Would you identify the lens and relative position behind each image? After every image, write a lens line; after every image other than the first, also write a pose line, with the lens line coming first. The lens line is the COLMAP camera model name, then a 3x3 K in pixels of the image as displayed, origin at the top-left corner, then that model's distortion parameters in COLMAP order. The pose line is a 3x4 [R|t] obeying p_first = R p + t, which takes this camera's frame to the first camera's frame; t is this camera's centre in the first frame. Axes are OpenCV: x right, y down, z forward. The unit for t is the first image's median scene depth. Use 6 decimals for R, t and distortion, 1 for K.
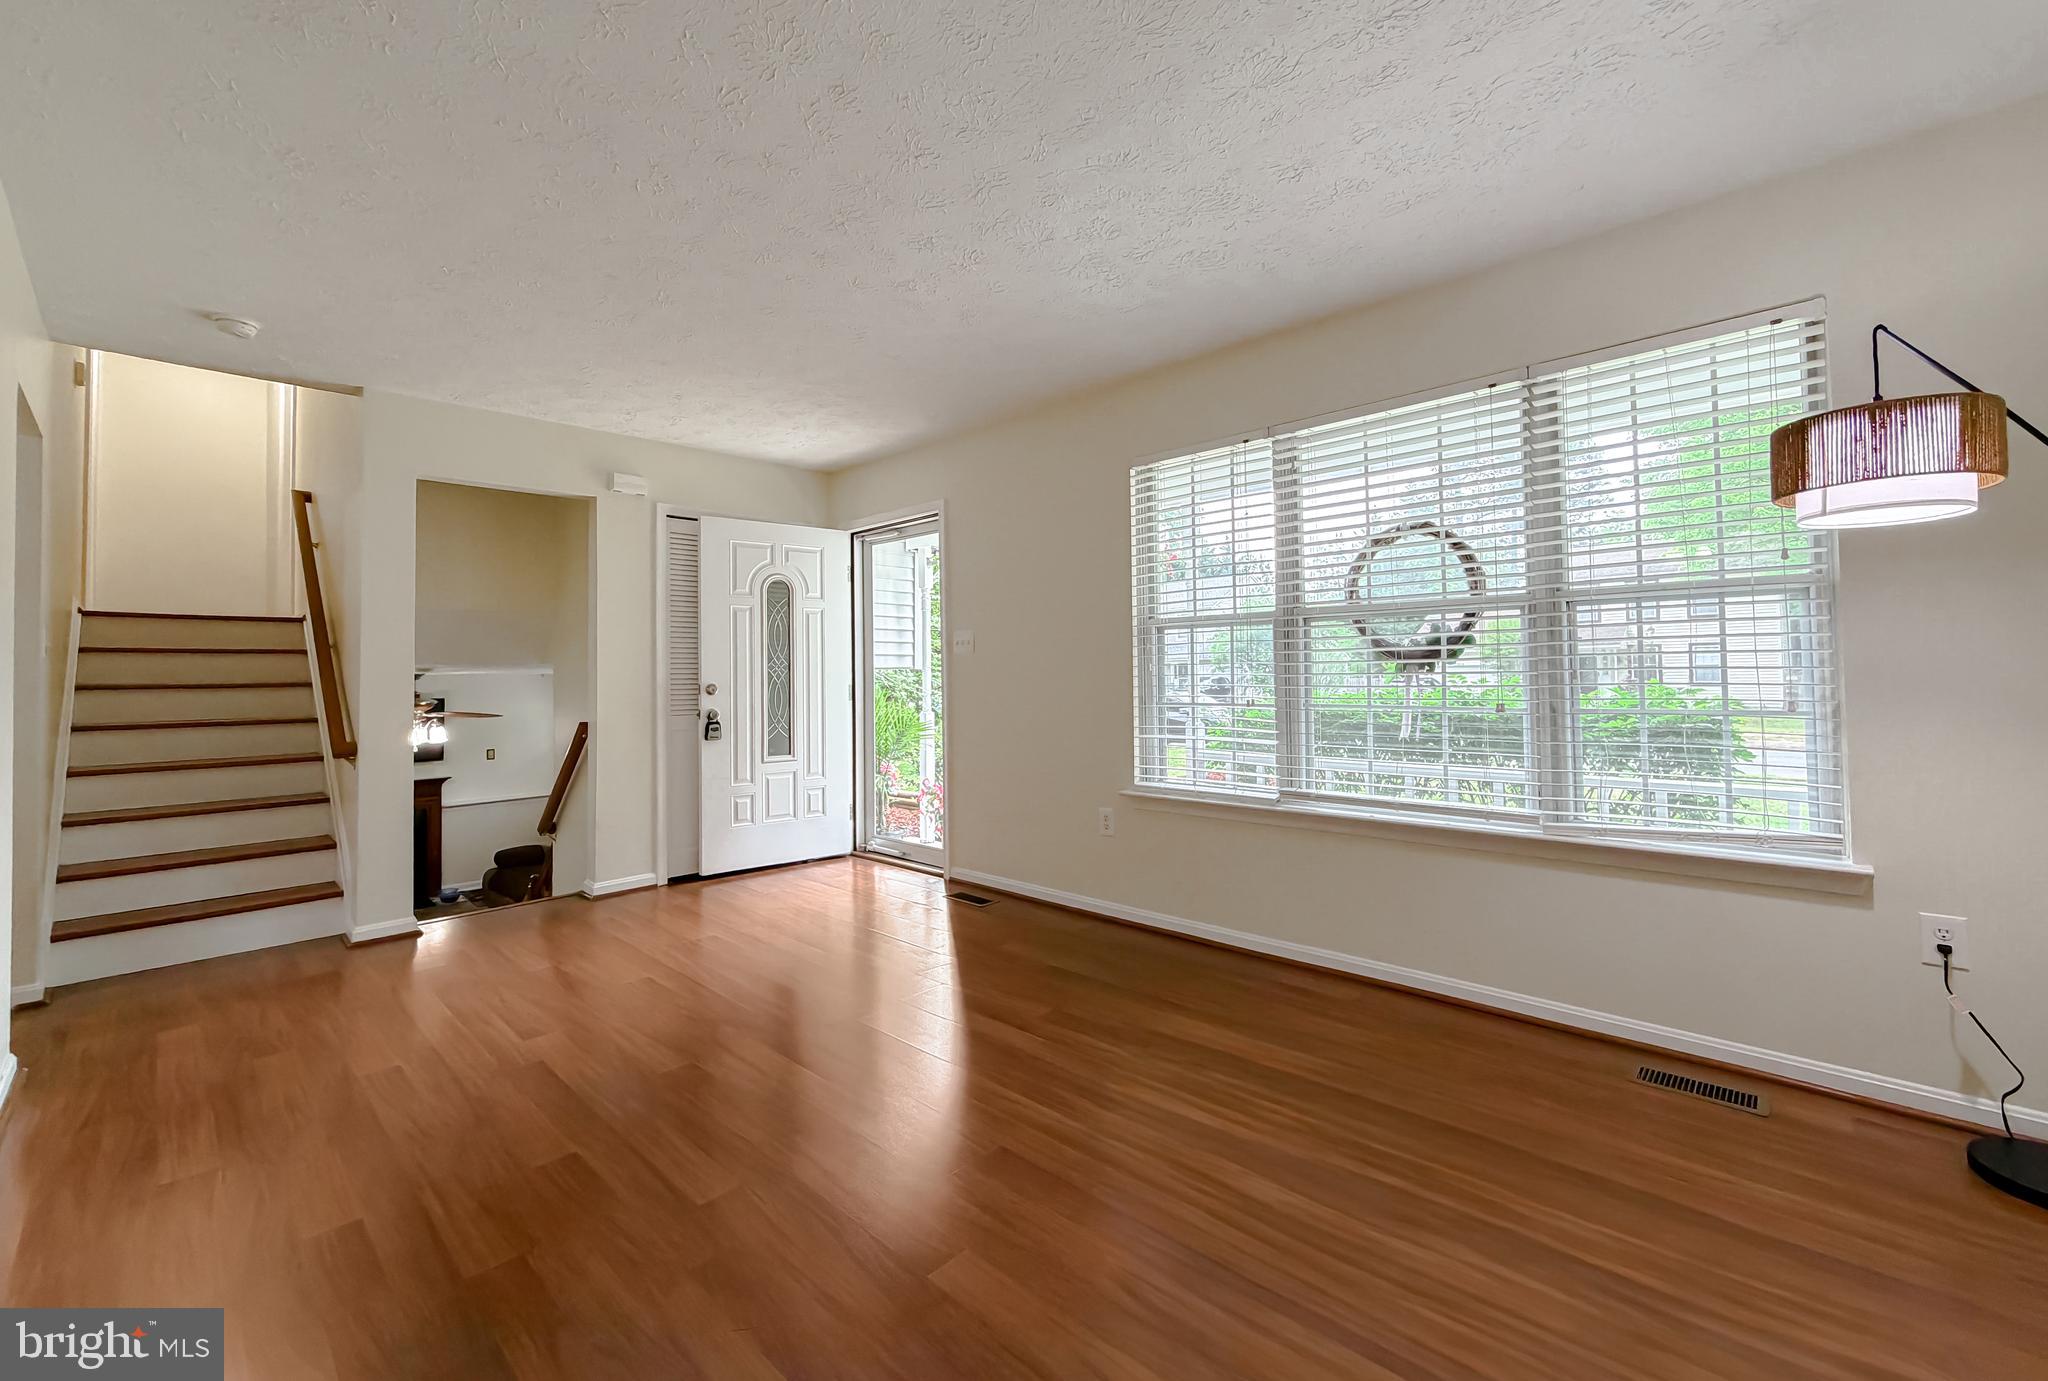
lens RADIAL K [[836.4, 0, 1018.4], [0, 836.4, 651.2], [0, 0, 1]] dist [-0.001824, 0.000515]
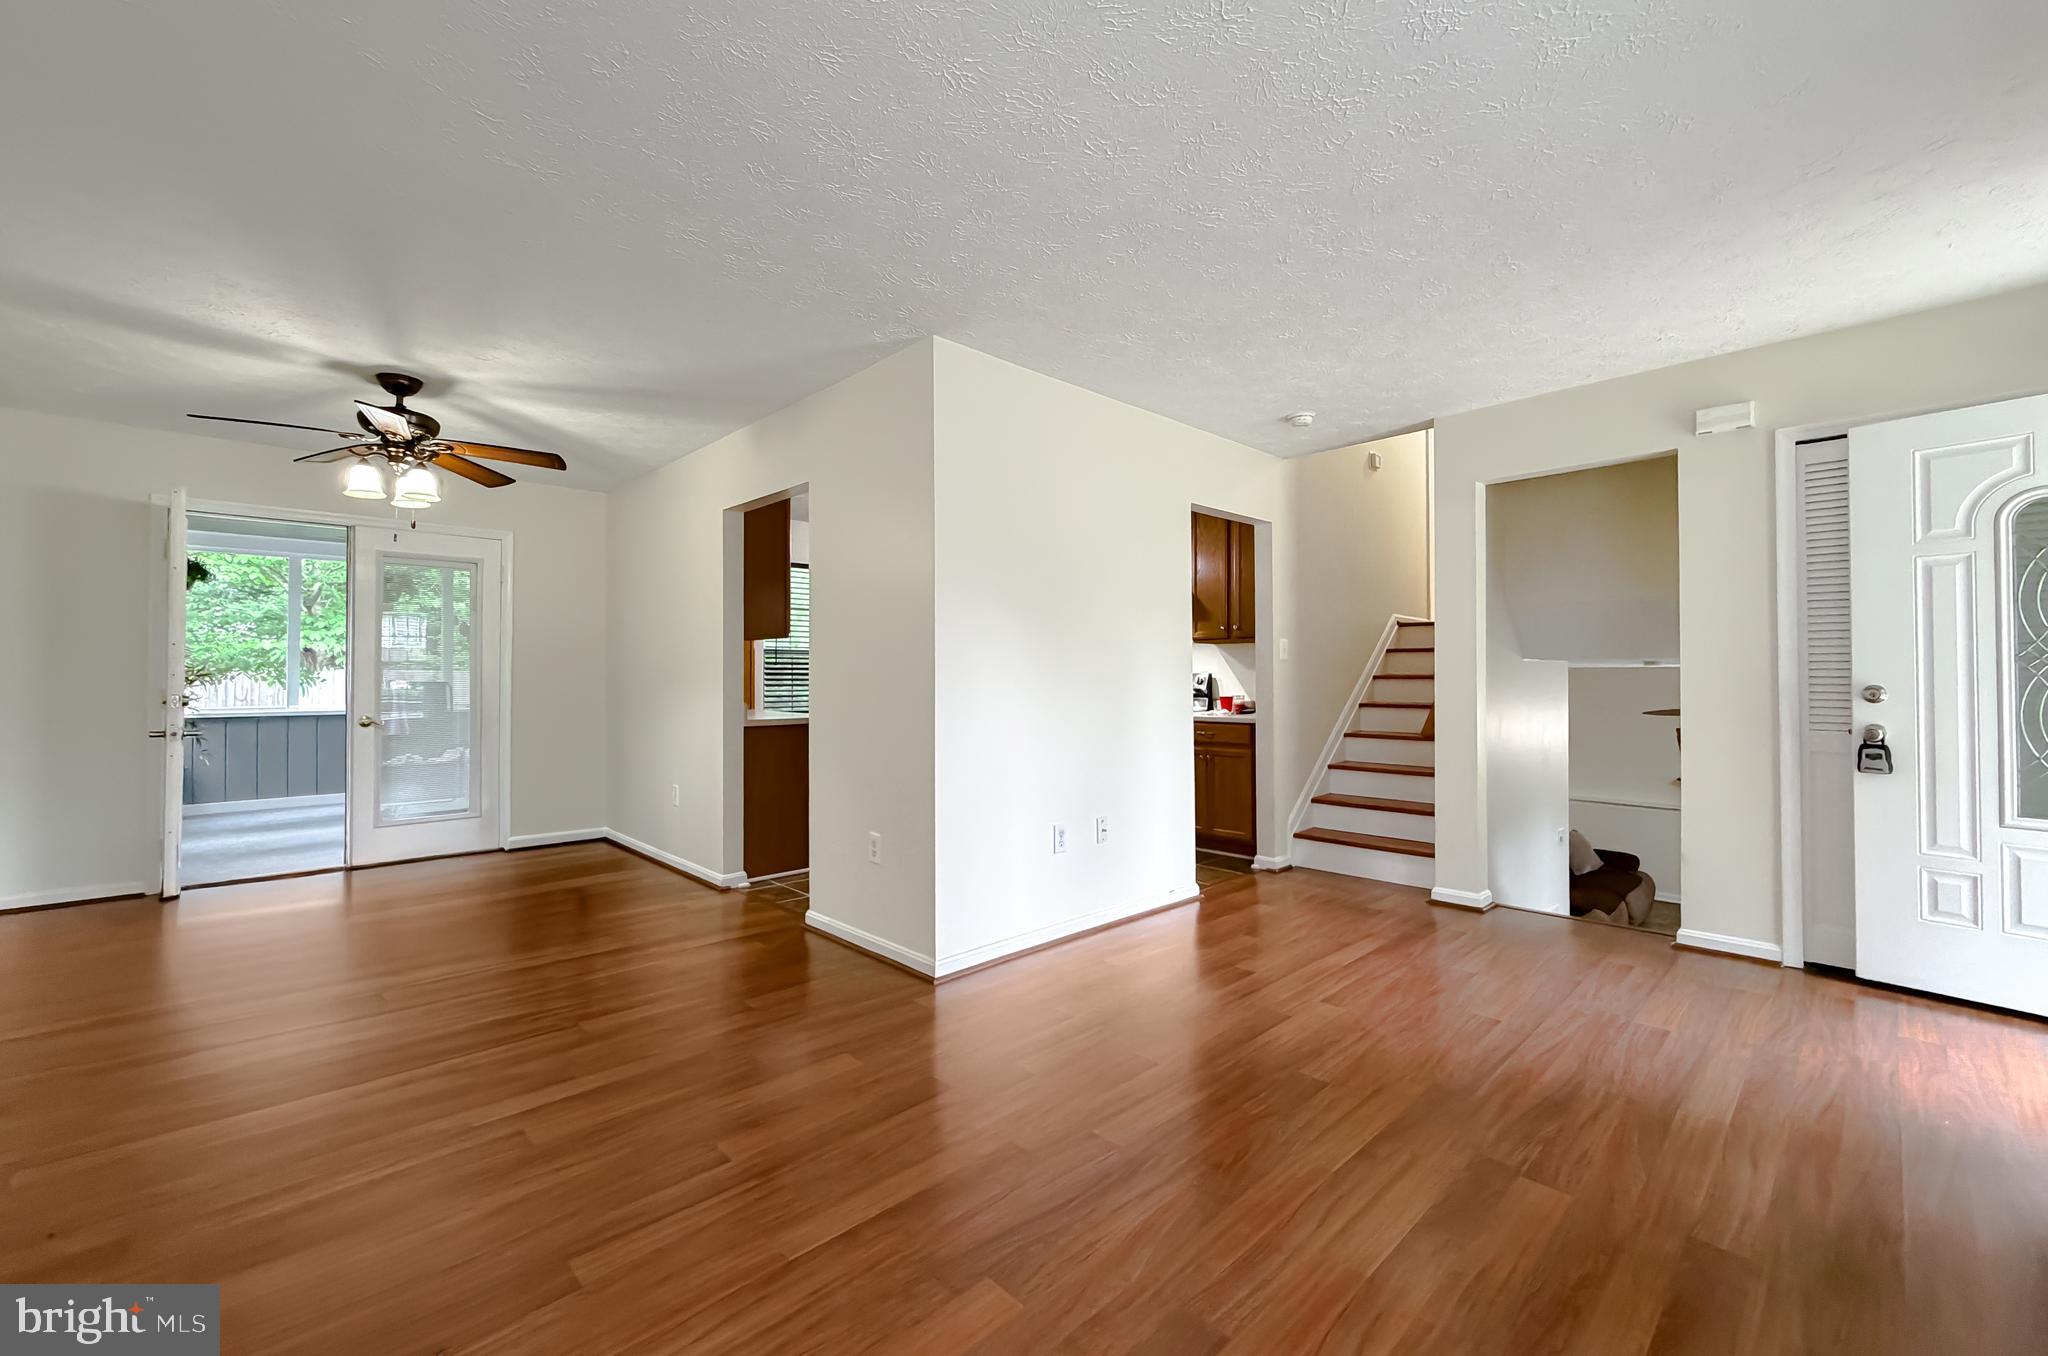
lens RADIAL K [[829.9, 0, 1016.8], [0, 829.9, 666.7], [0, 0, 1]] dist [0.001969, 0.000502]
pose [[-0.042744, 0.002455, -0.999083, 0.330451], [0.031520, 0.999503, 0.001108, 0.003672], [0.998589, -0.031444, -0.042800, 0.408049]]
